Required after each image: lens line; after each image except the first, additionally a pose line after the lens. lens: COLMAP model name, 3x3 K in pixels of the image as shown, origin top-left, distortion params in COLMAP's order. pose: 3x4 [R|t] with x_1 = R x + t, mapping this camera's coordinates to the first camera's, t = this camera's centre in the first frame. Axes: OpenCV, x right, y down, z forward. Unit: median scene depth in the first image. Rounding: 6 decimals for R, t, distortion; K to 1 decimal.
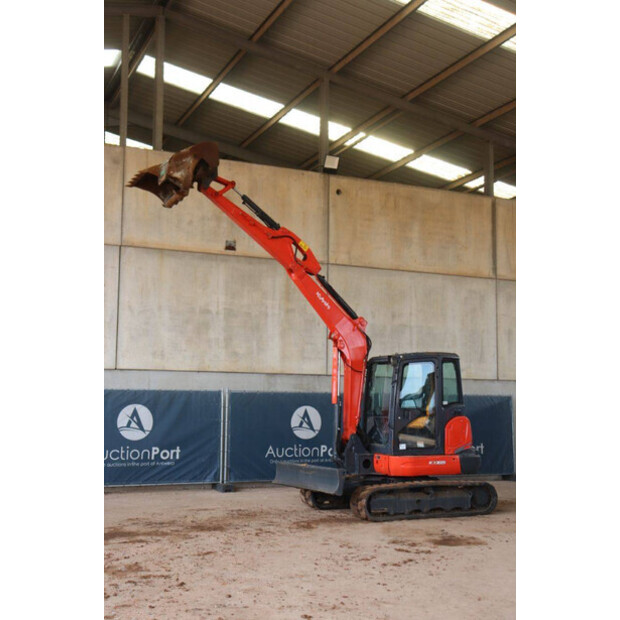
lens RADIAL K [[826.9, 0, 310.5], [0, 826.9, 311.9], [0, 0, 1]] dist [0.009236, 0.000000]
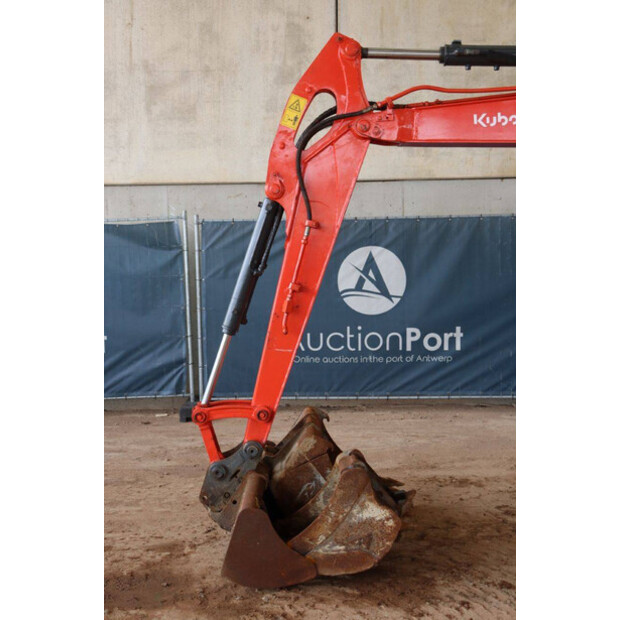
lens RADIAL K [[915.4, 0, 313.8], [0, 915.4, 312.8], [0, 0, 1]] dist [0.118246, 0.000000]
pose [[0.889839, 0.006283, -0.456231, 0.019285], [0.074582, 0.984454, 0.159024, 0.056974], [0.450138, -0.175532, 0.875537, 0.459734]]
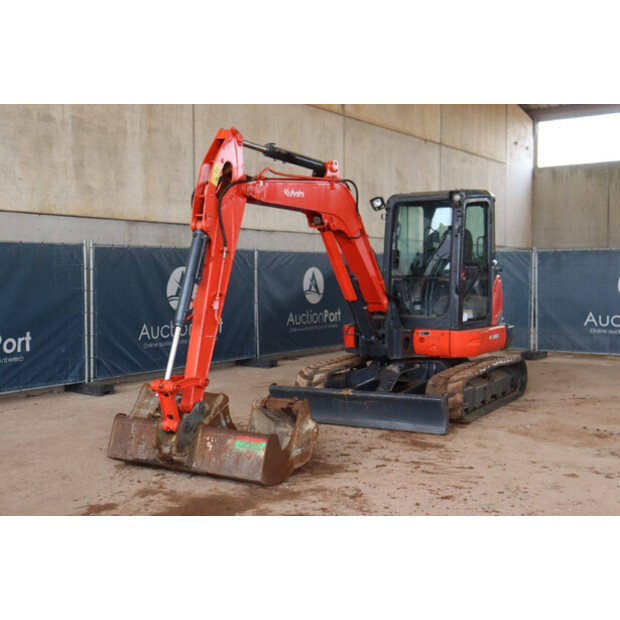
lens RADIAL K [[816.3, 0, 306.7], [0, 816.3, 296.8], [0, 0, 1]] dist [0.116476, 0.000000]
pose [[0.857178, -0.027960, 0.514261, -0.297990], [-0.045937, 0.990395, 0.130415, 0.044531], [-0.512967, -0.135413, 0.847660, 0.359497]]
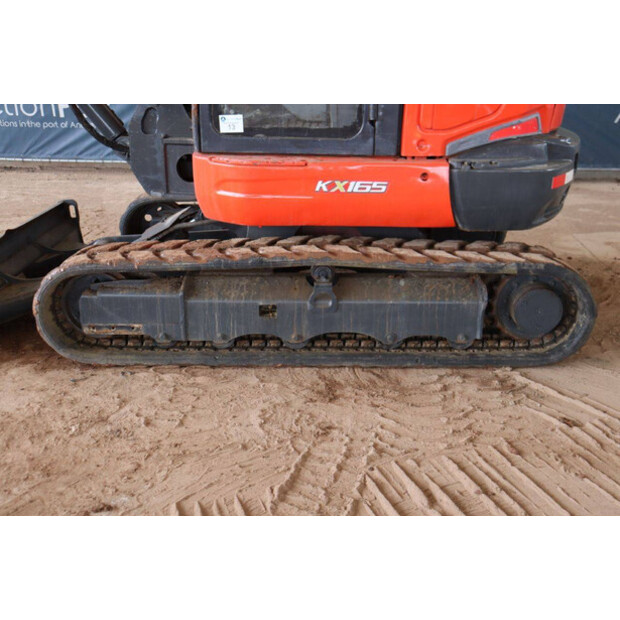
lens RADIAL K [[726.7, 0, 311.4], [0, 726.7, 305.3], [0, 0, 1]] dist [0.033196, 0.000000]
pose [[0.880071, 0.156885, -0.448176, 0.203403], [0.053841, 0.904786, 0.422448, 0.089597], [0.471779, -0.395915, 0.787830, 0.616458]]
